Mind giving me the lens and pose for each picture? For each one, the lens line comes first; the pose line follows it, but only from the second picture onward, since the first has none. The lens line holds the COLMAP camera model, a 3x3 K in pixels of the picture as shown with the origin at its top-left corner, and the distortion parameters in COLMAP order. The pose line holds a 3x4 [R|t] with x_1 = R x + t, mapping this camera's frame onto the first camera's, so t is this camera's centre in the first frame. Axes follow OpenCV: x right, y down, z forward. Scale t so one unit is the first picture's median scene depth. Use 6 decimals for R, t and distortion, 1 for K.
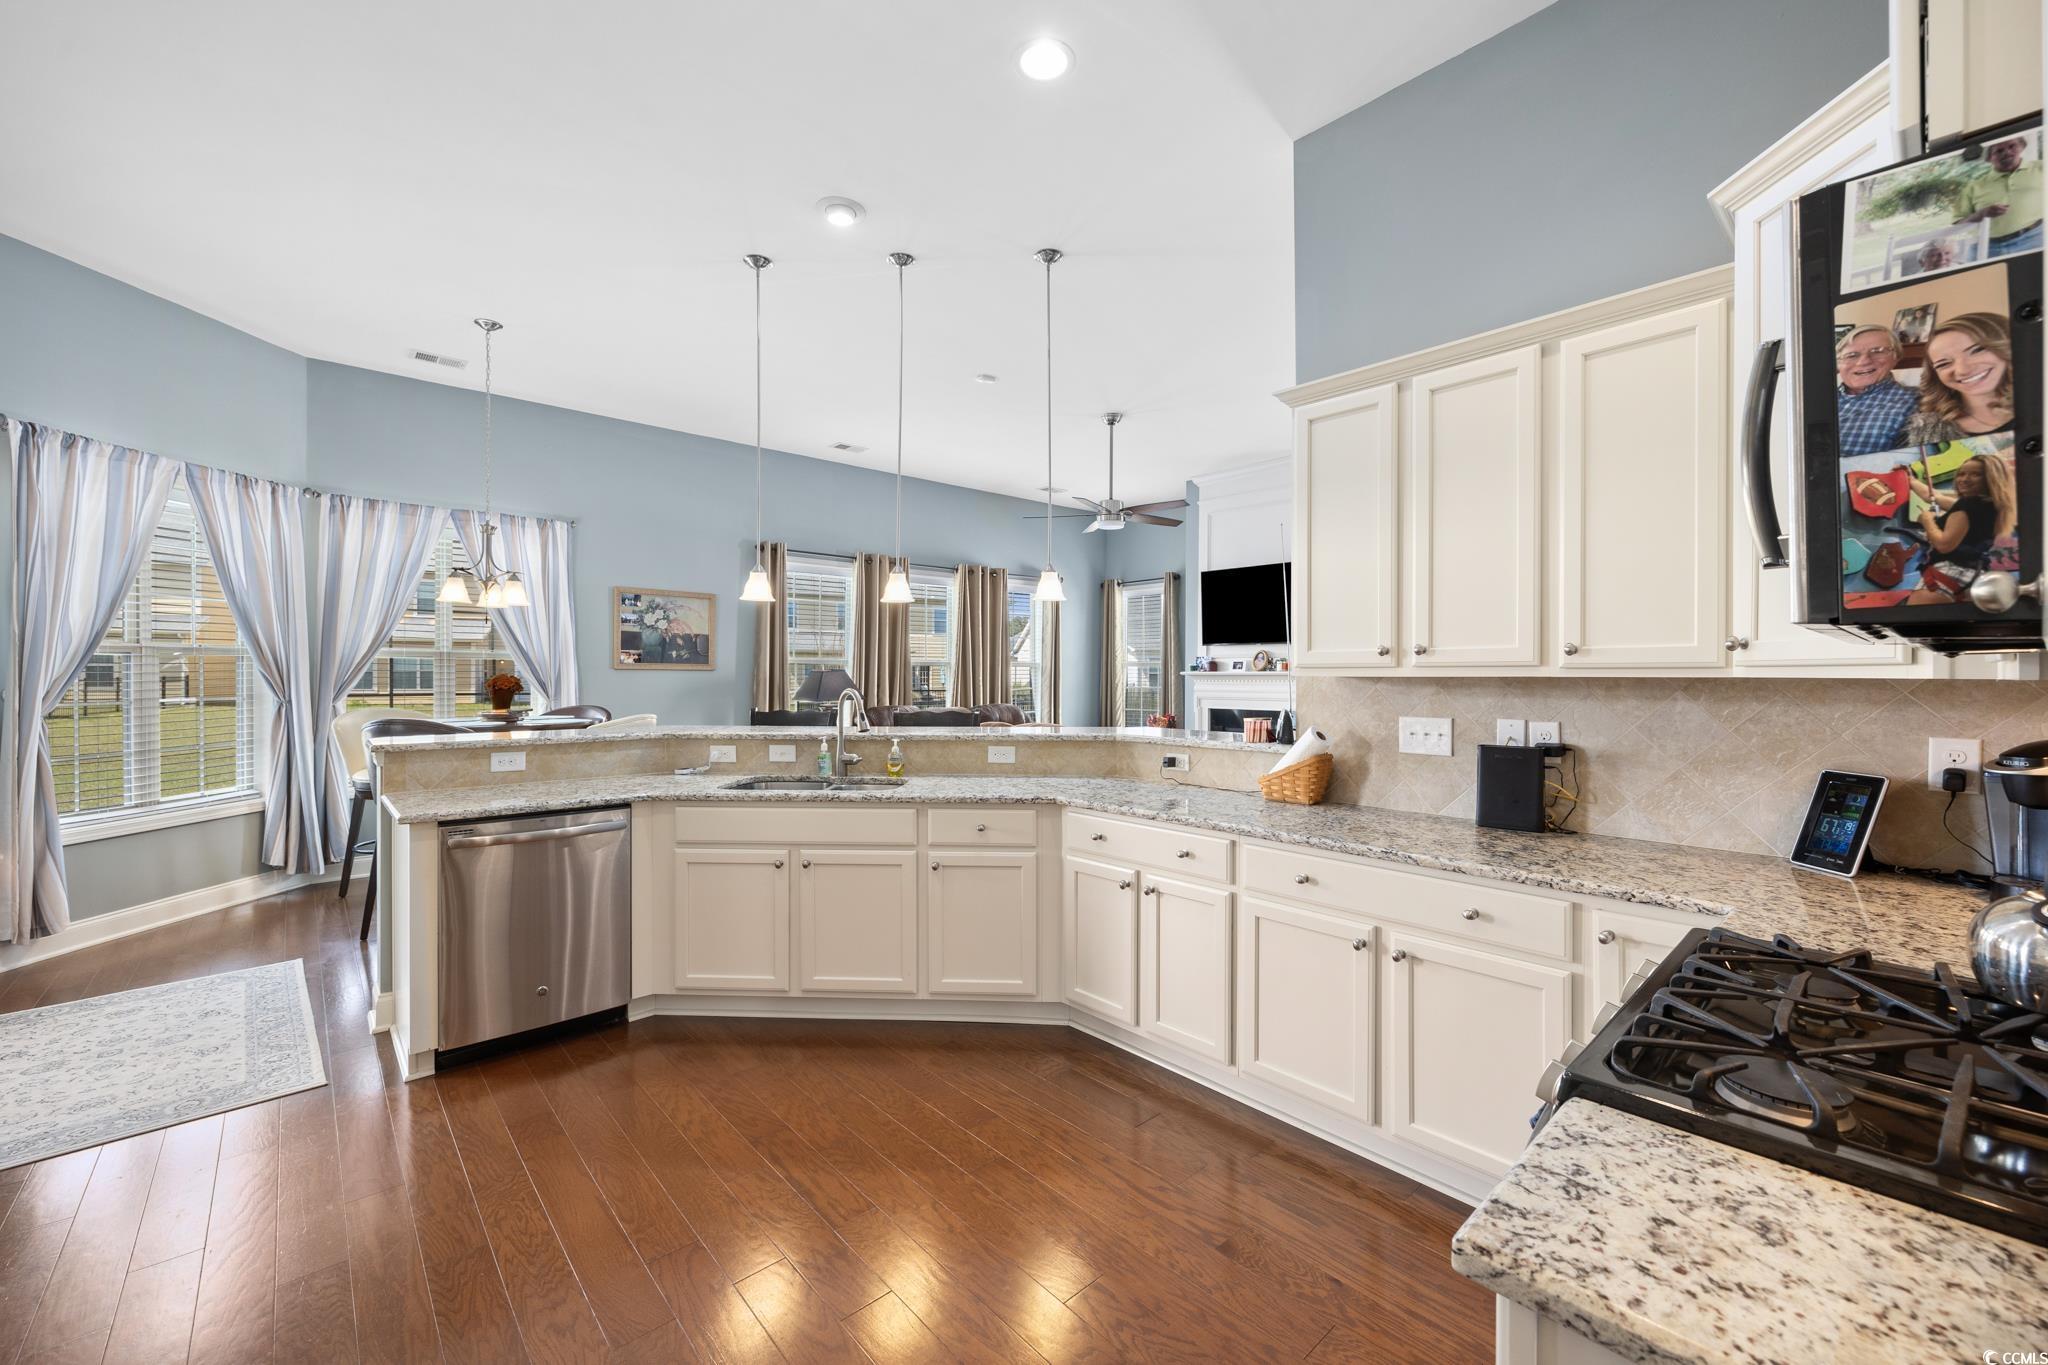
lens RADIAL K [[819.6, 0, 1026.4], [0, 819.6, 679.4], [0, 0, 1]] dist [-0.003247, -0.000077]
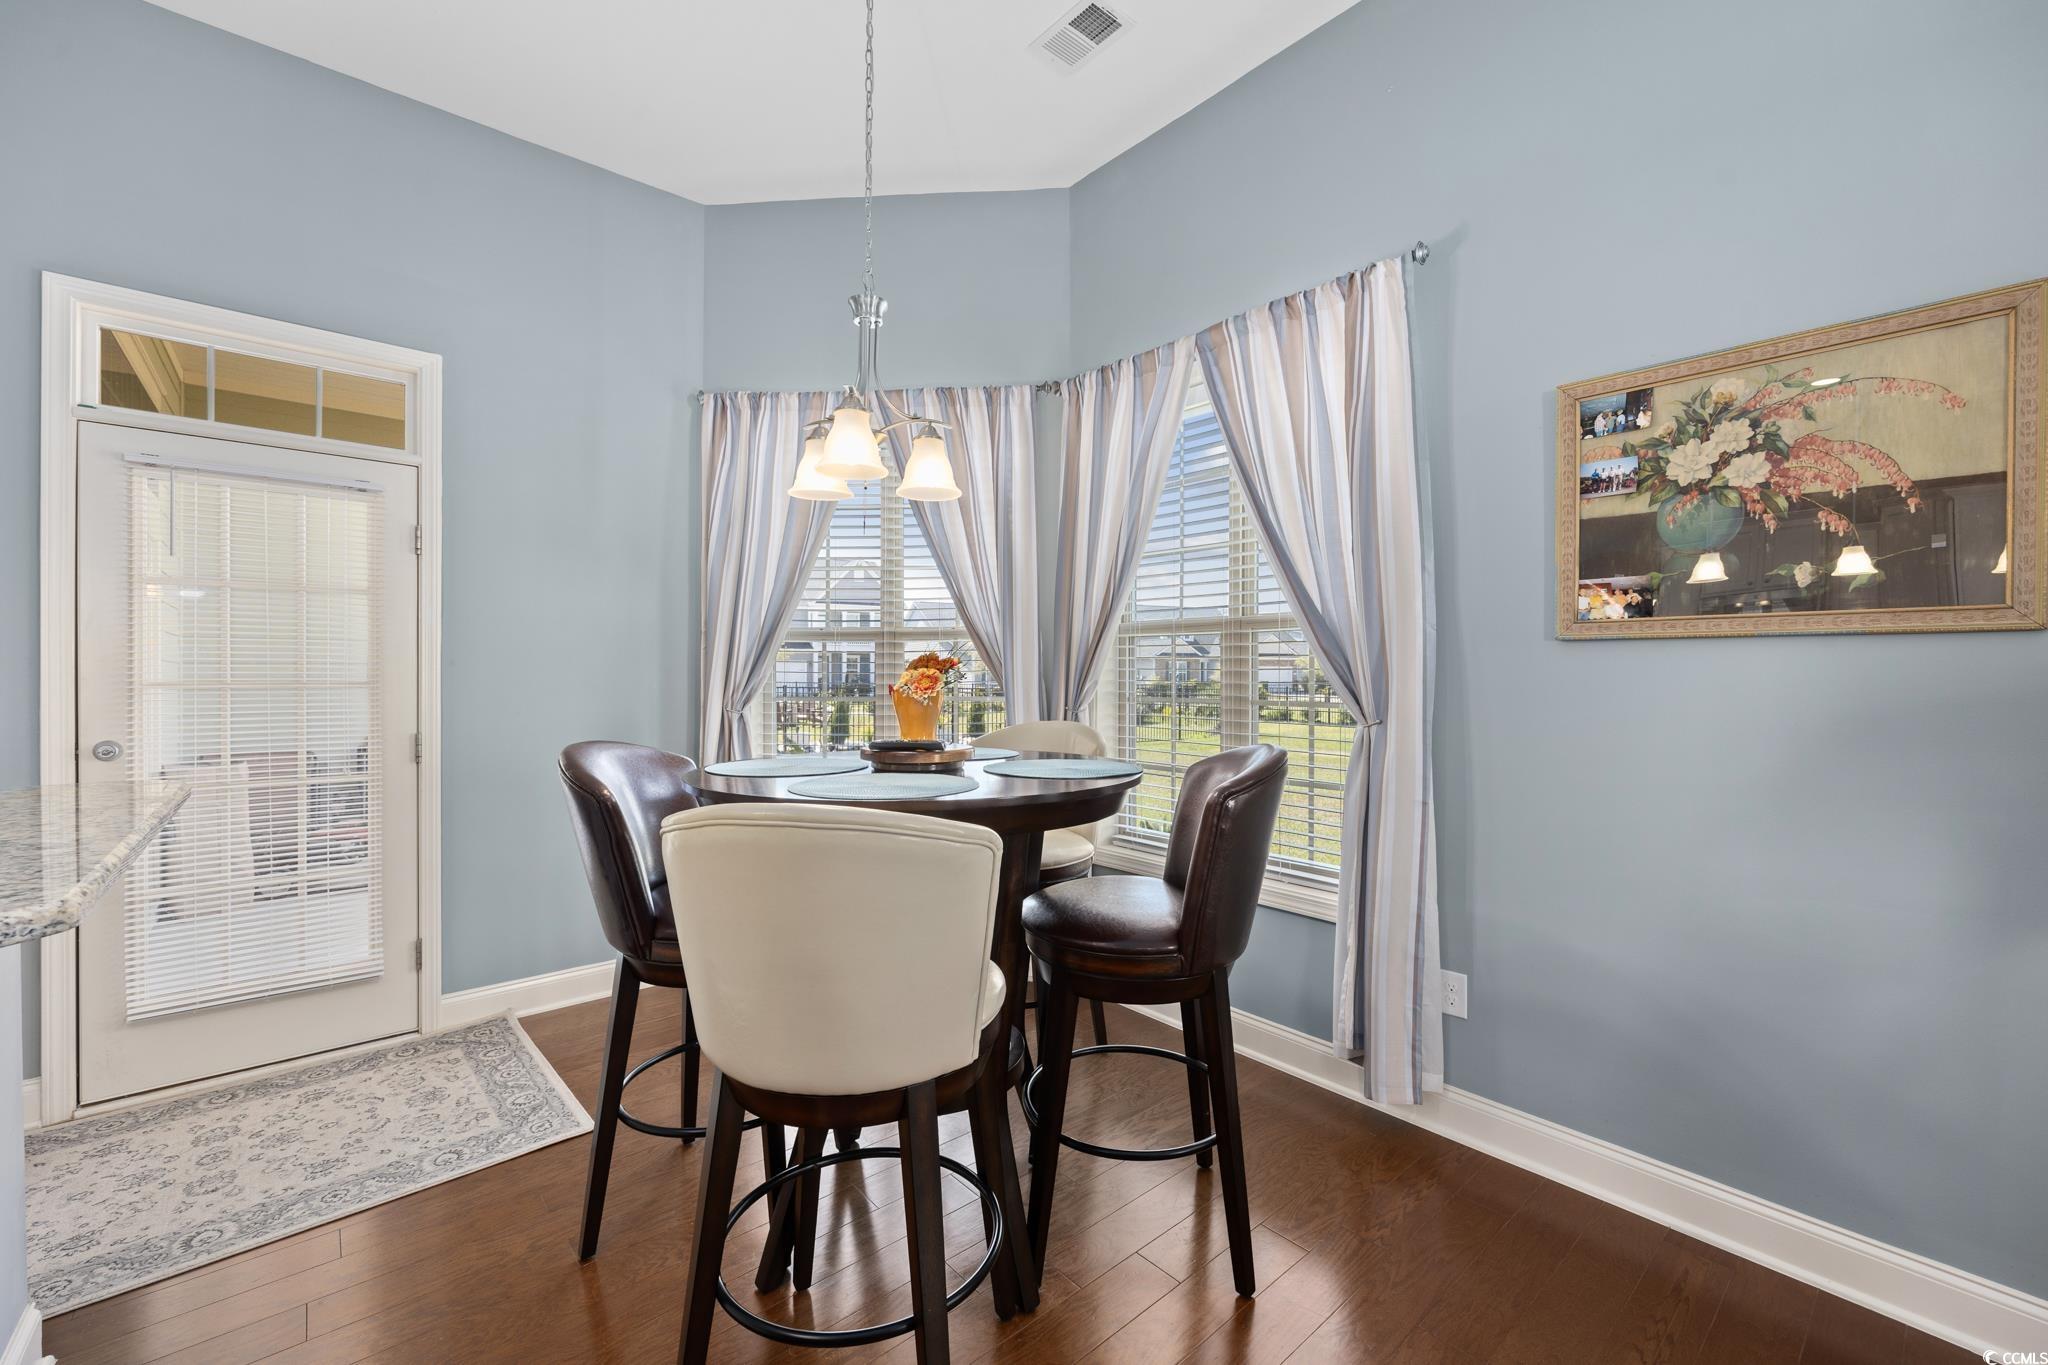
lens RADIAL K [[825.8, 0, 1027.0], [0, 825.8, 678.1], [0, 0, 1]] dist [-0.002516, -0.000549]
pose [[-0.020852, -0.000326, -0.999783, -0.209275], [-0.007150, 0.999974, -0.000177, 0.005081], [0.999757, 0.007145, -0.020853, 0.978574]]
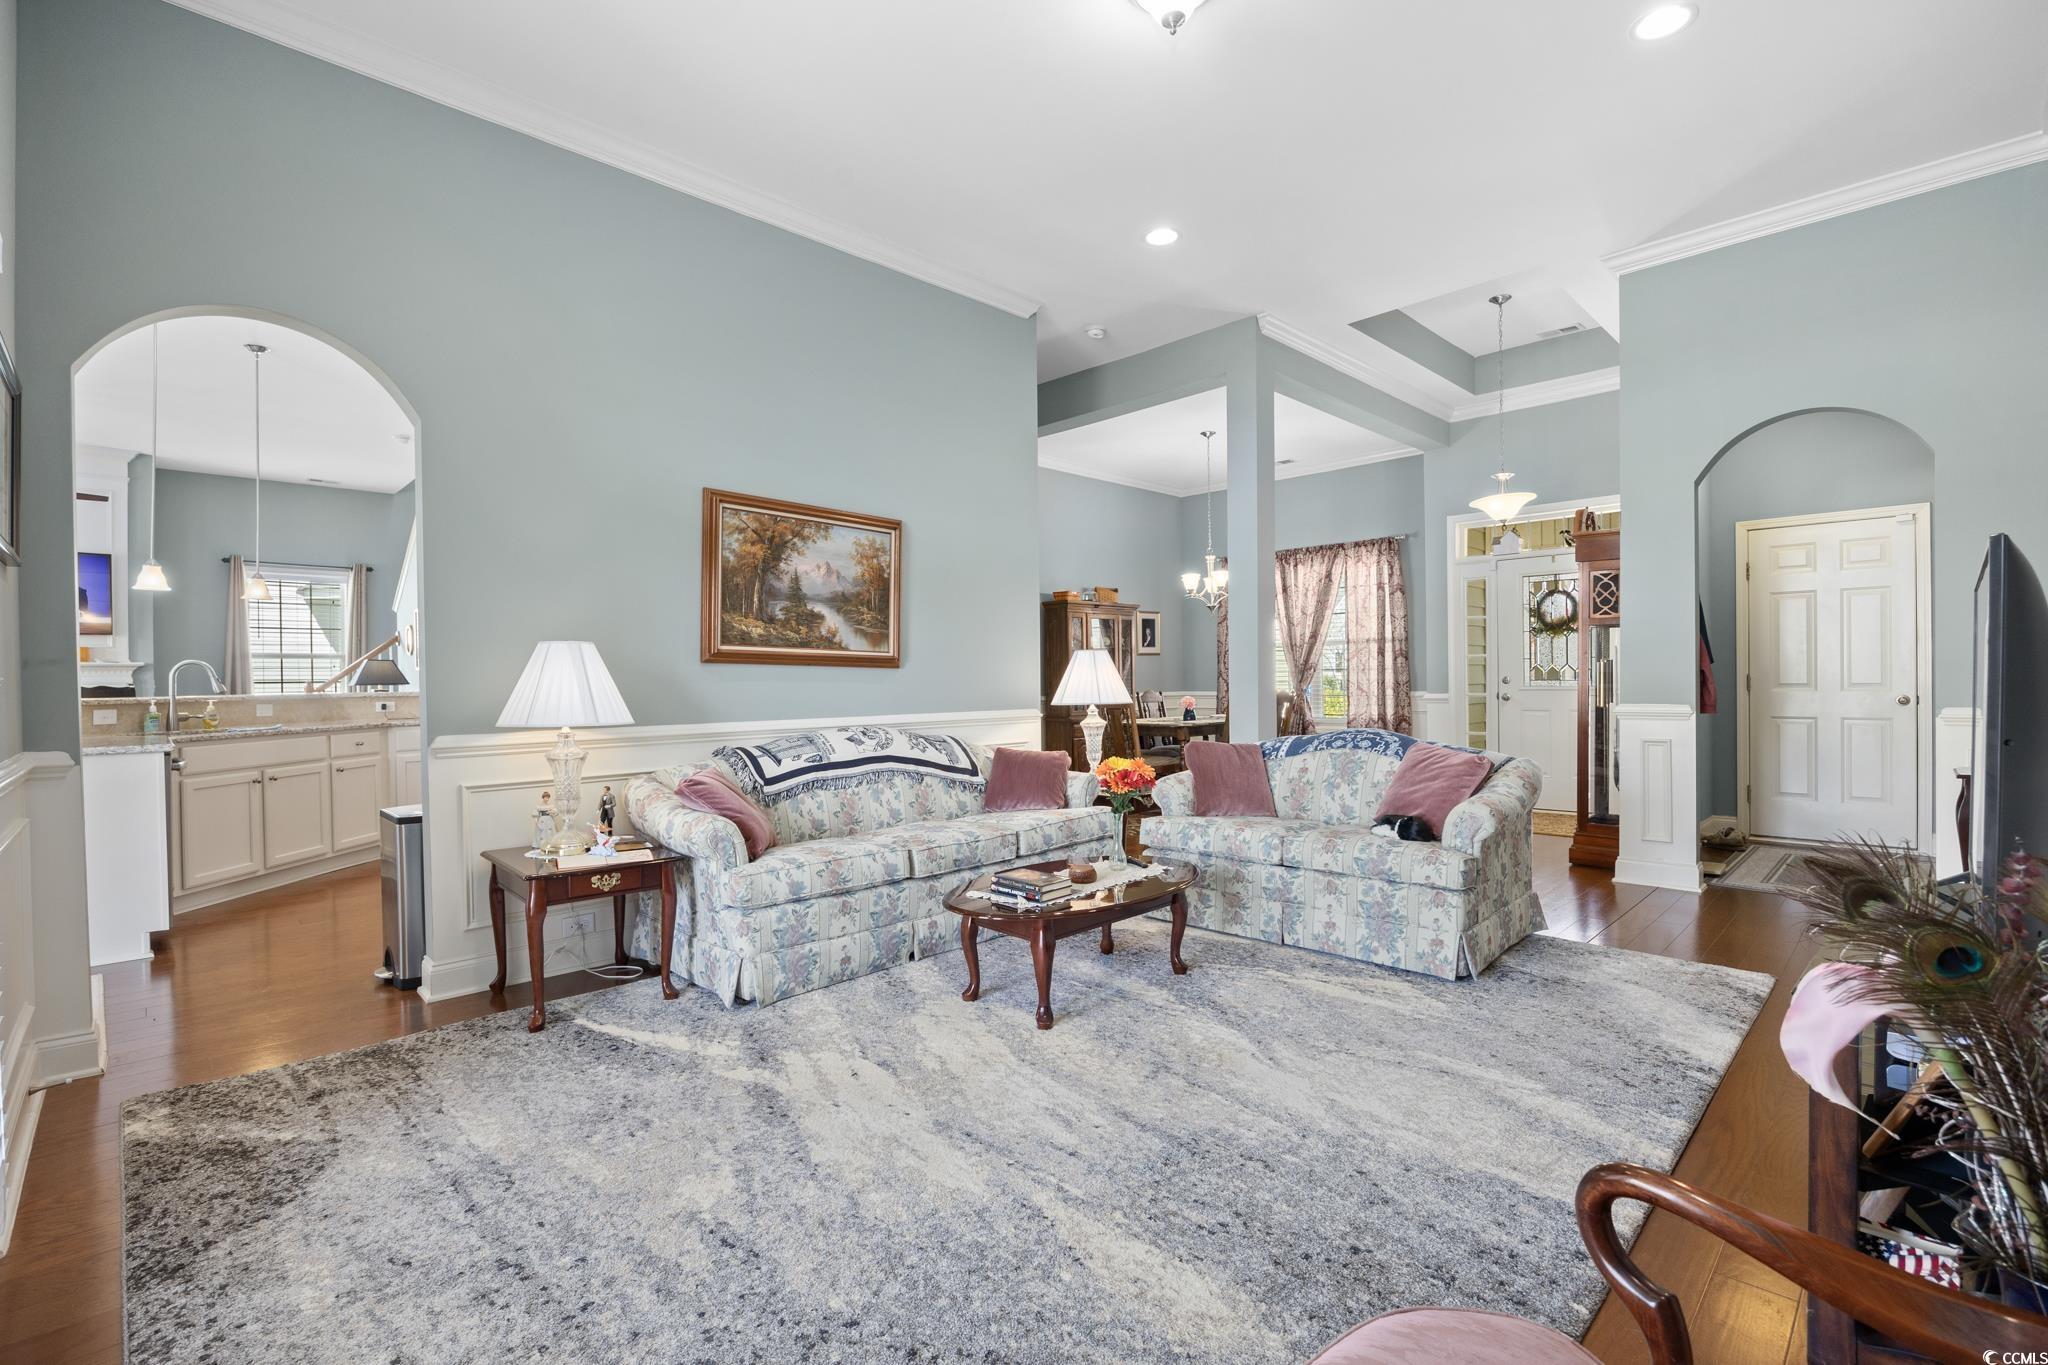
lens RADIAL K [[908.1, 0, 1024.0], [0, 908.1, 682.5], [0, 0, 1]] dist [-0.001219, -0.013974]
pose [[-0.040866, -0.004404, 0.999155, -1.146087], [0.017956, 0.999826, 0.005141, 0.043175], [-0.999003, 0.018151, -0.040779, -0.157911]]
